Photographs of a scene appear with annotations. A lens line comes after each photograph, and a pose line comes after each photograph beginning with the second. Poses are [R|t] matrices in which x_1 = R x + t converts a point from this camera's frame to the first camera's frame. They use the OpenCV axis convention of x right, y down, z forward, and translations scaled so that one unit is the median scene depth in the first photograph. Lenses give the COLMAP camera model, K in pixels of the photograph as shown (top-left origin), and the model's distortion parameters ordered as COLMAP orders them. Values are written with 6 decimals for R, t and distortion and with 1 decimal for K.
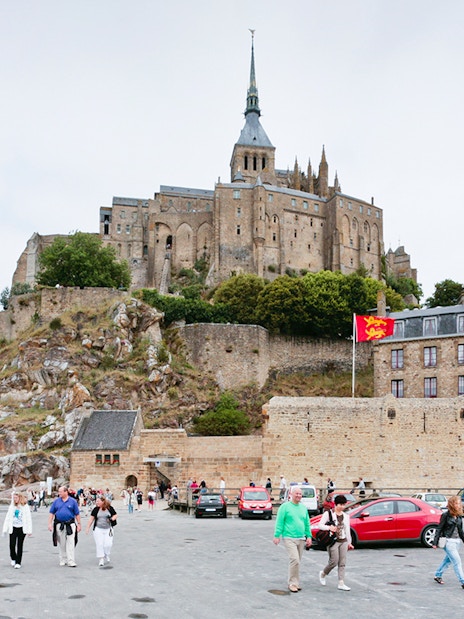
lens RADIAL K [[794.8, 0, 232.0], [0, 794.8, 309.5], [0, 0, 1]] dist [-0.158140, 0.001456]
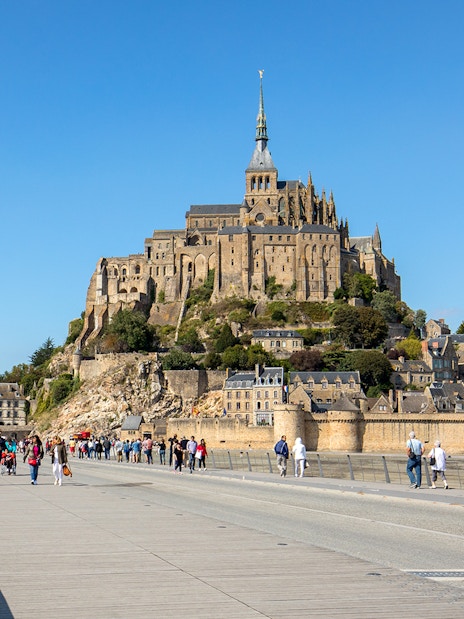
lens RADIAL K [[794.8, 0, 232.0], [0, 794.8, 309.5], [0, 0, 1]] dist [-0.158140, 0.001456]
pose [[0.996167, -0.025516, -0.083672, 0.122826], [0.033066, 0.995380, 0.090135, -0.136869], [0.080986, -0.092556, 0.992409, -0.488015]]
